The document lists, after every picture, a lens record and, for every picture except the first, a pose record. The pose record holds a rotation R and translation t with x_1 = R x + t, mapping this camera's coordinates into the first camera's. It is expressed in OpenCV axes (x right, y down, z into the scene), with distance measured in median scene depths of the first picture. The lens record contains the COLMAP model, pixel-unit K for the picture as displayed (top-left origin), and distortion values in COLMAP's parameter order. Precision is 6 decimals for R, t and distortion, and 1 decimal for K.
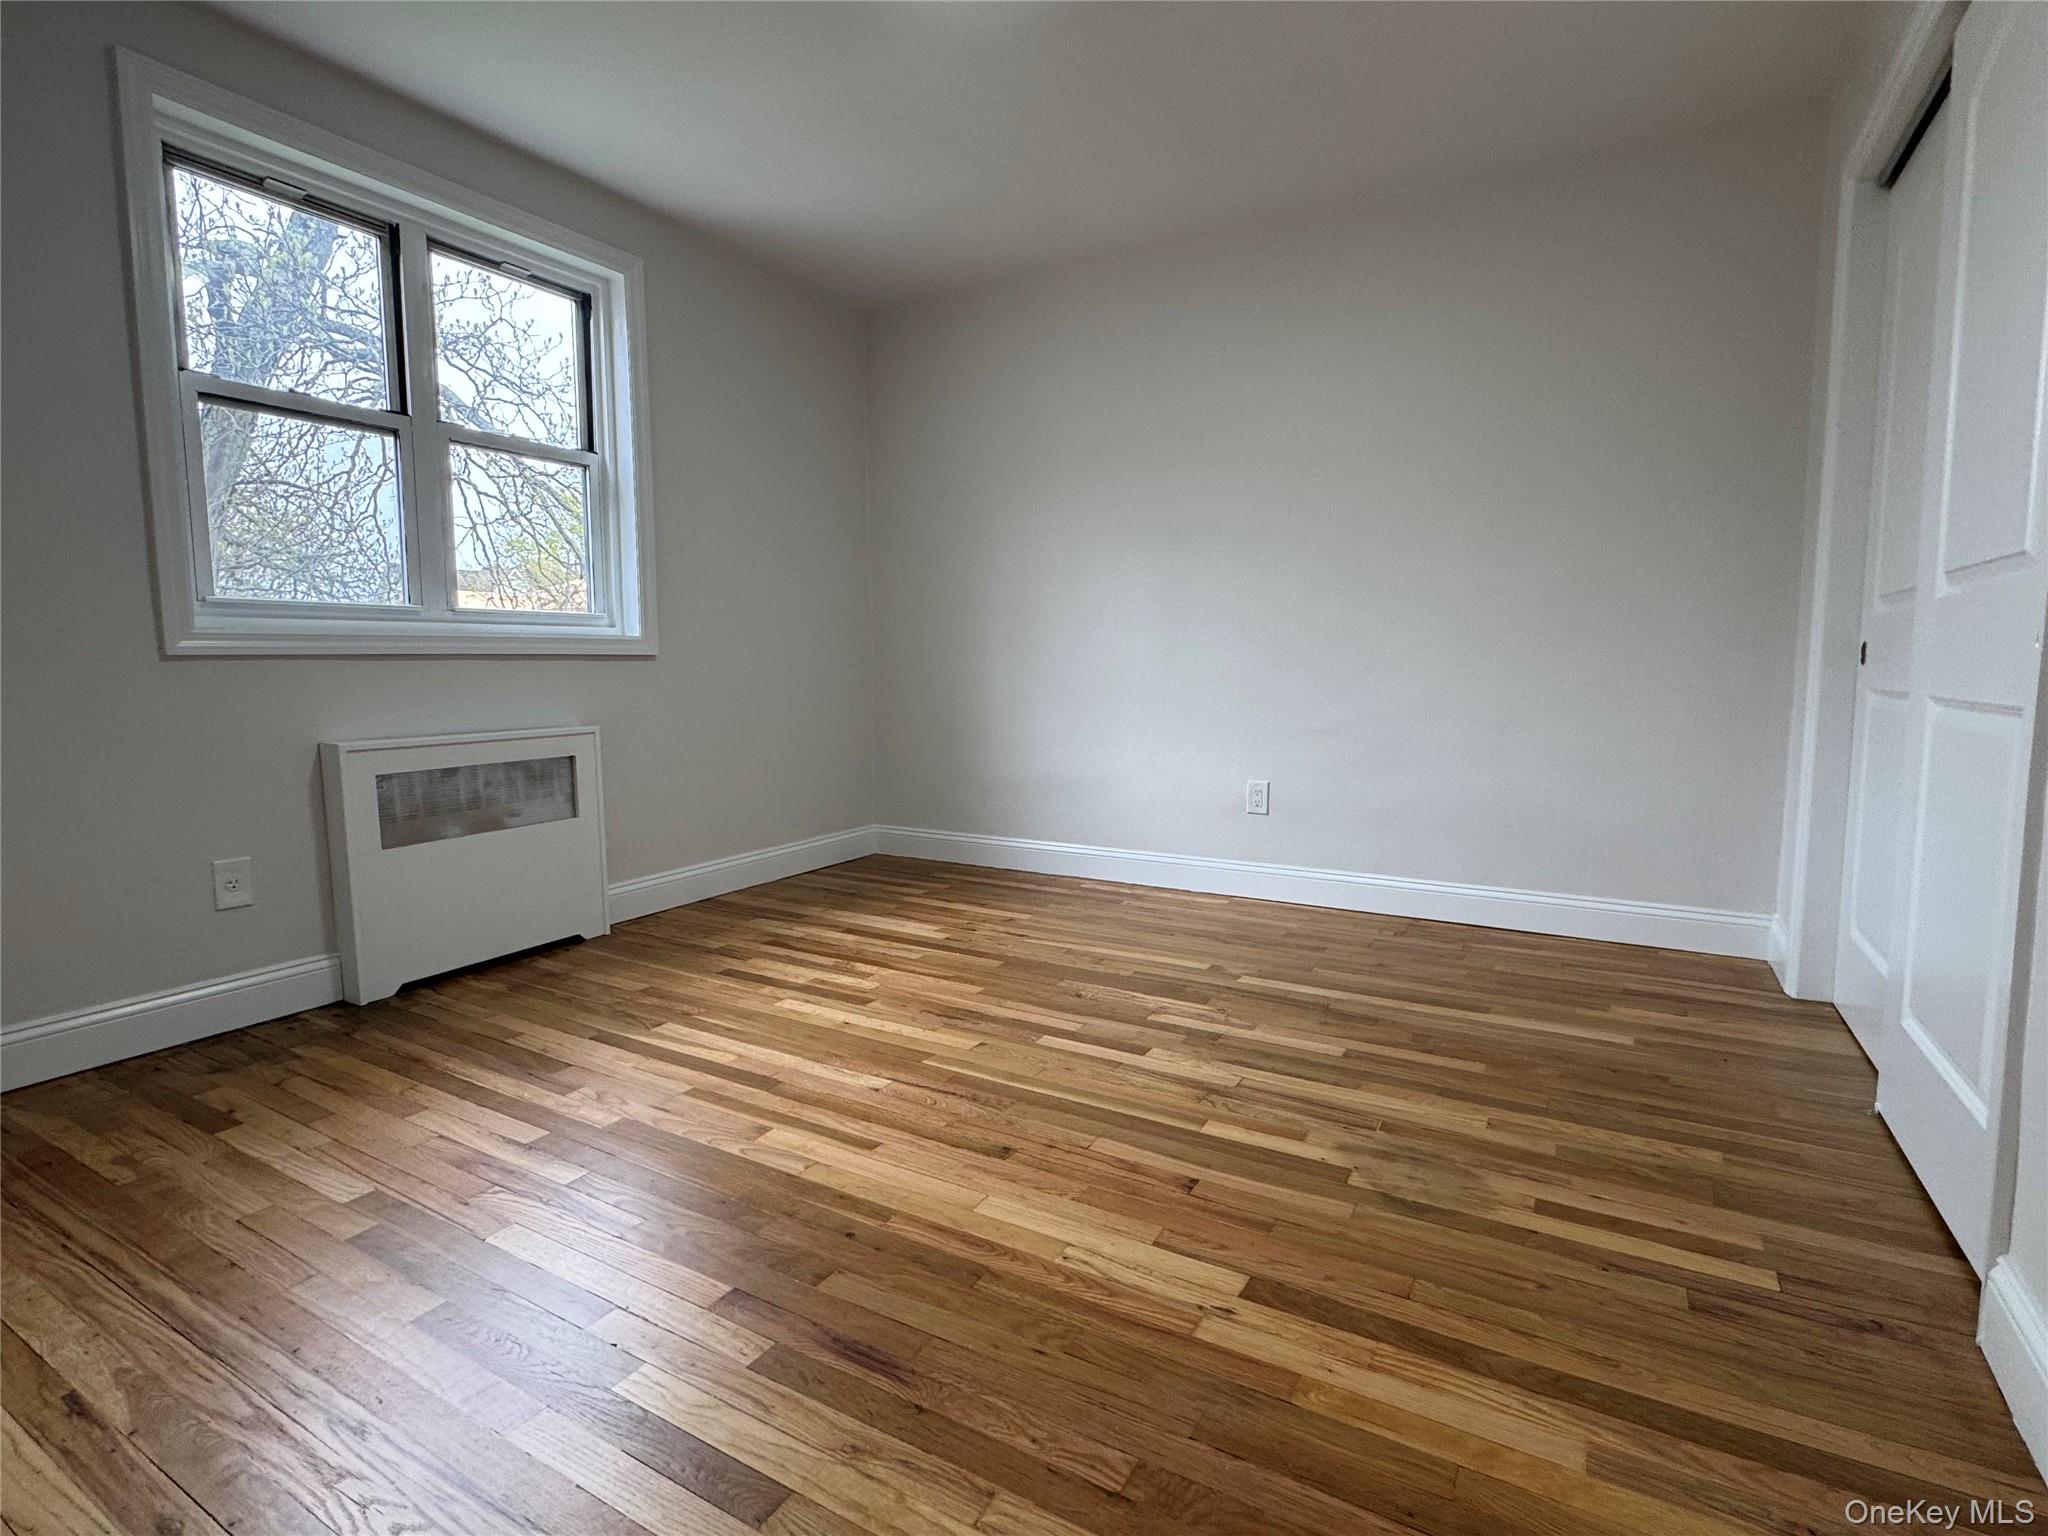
lens RADIAL K [[1015.4, 0, 1023.9], [0, 1015.4, 761.0], [0, 0, 1]] dist [-0.003059, -0.000623]
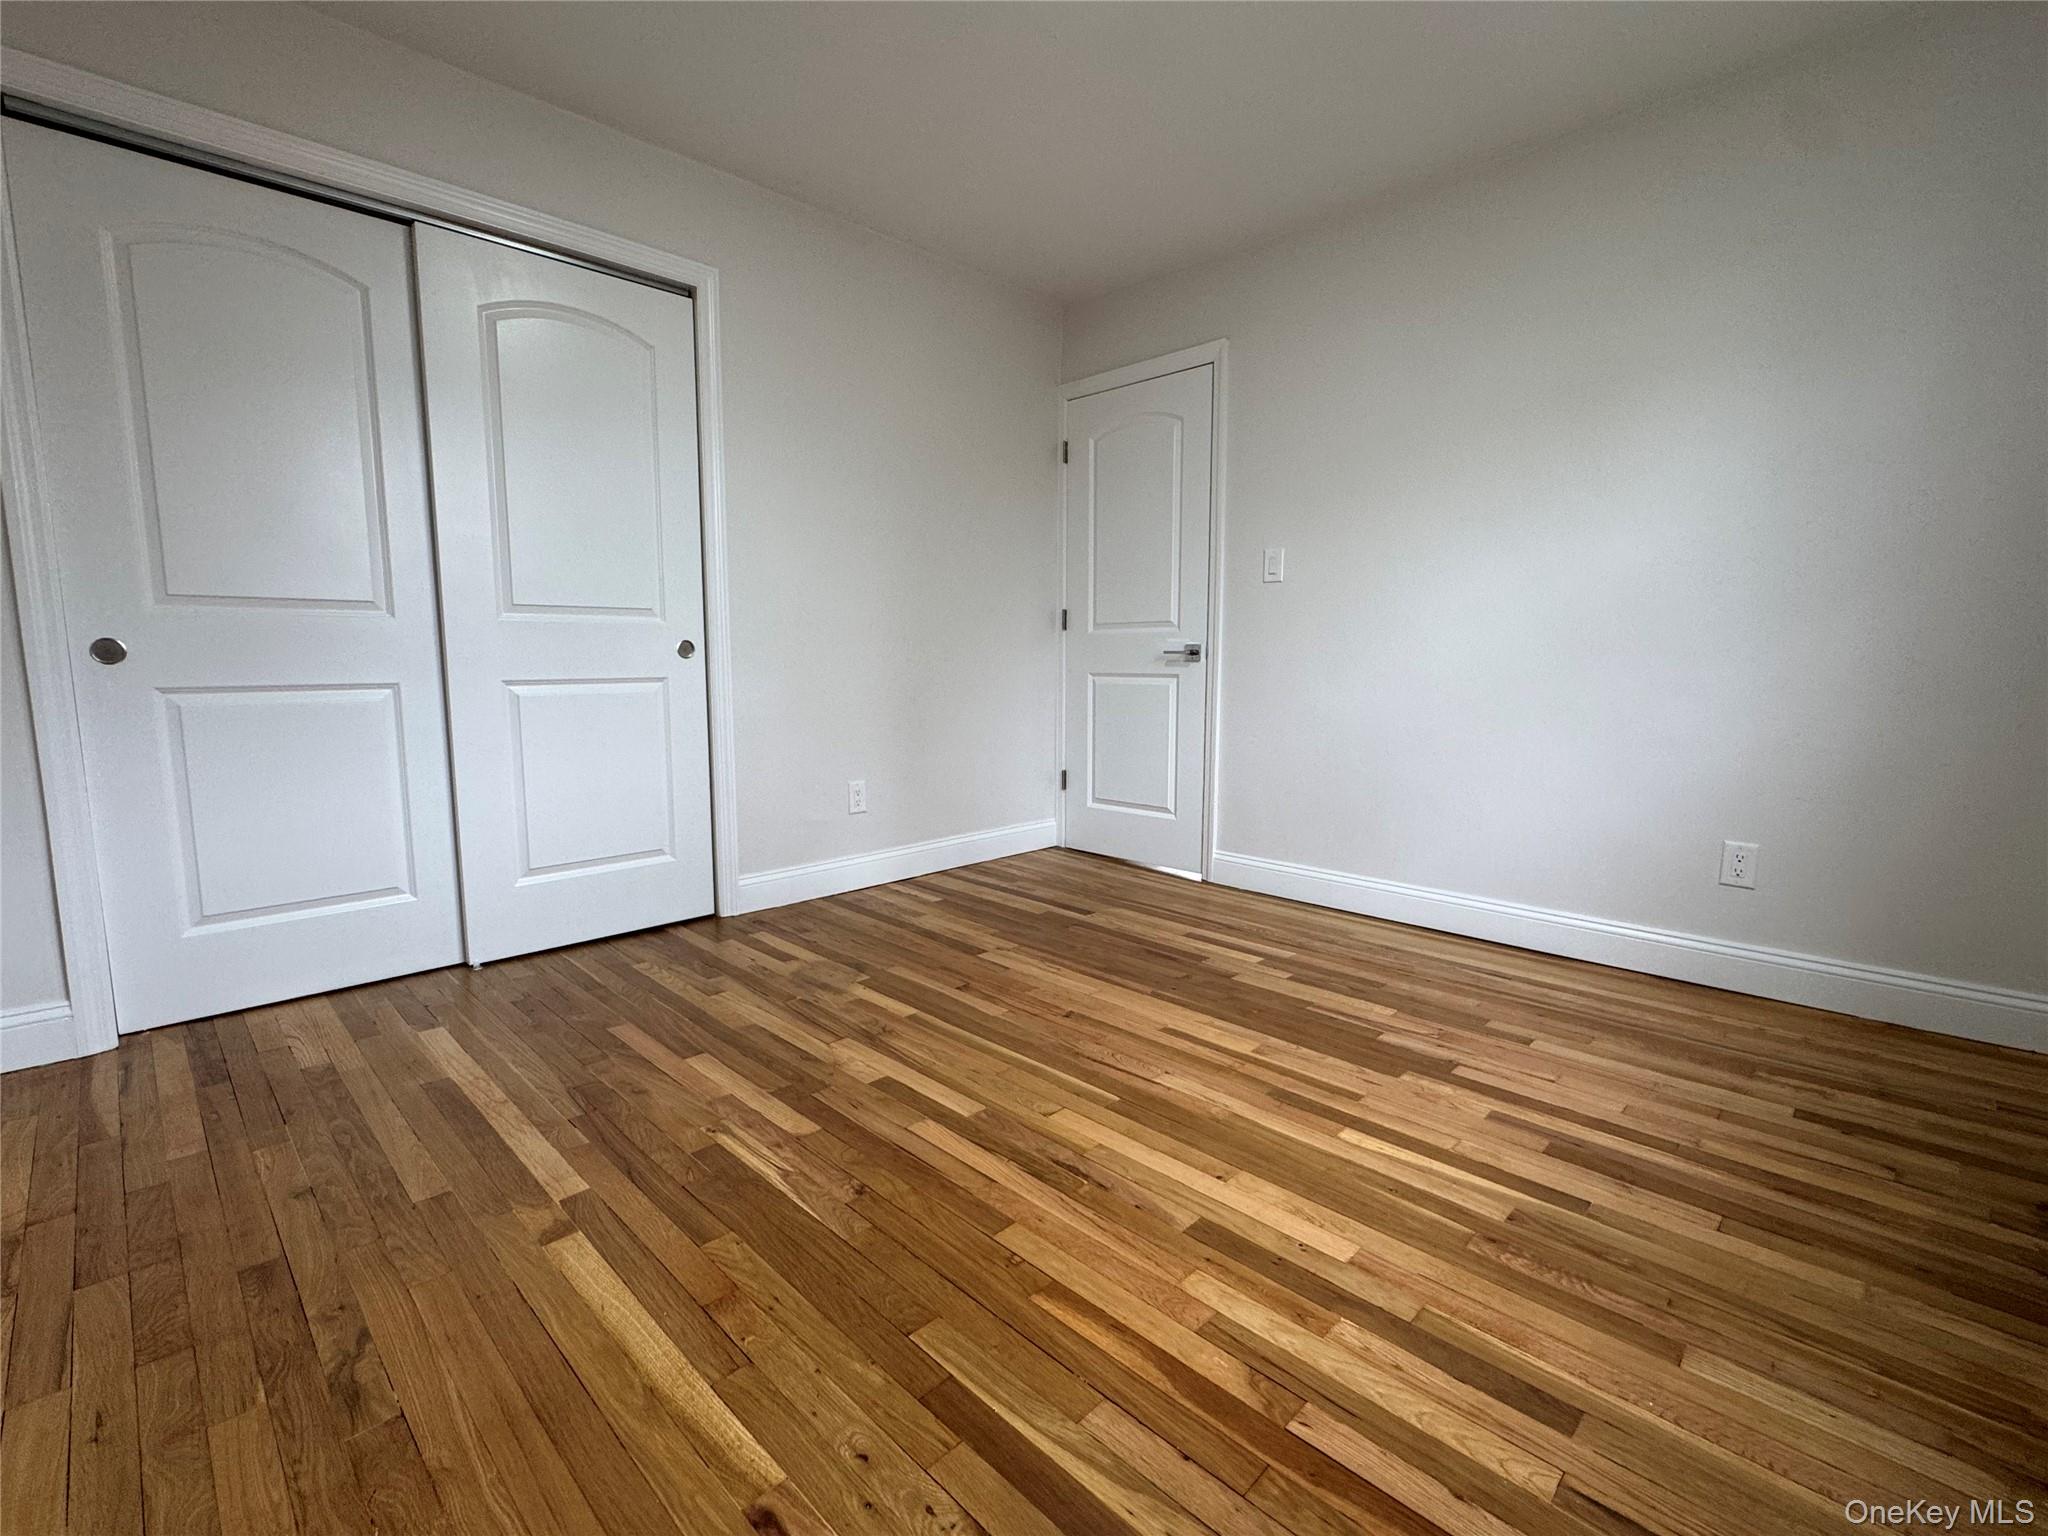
lens RADIAL K [[904.2, 0, 1025.3], [0, 904.2, 767.8], [0, 0, 1]] dist [0.000366, -0.000138]
pose [[-0.968434, -0.031287, 0.247297, -0.209319], [0.024765, 0.975107, 0.220346, -0.176181], [-0.248035, 0.219514, -0.943553, 1.722961]]
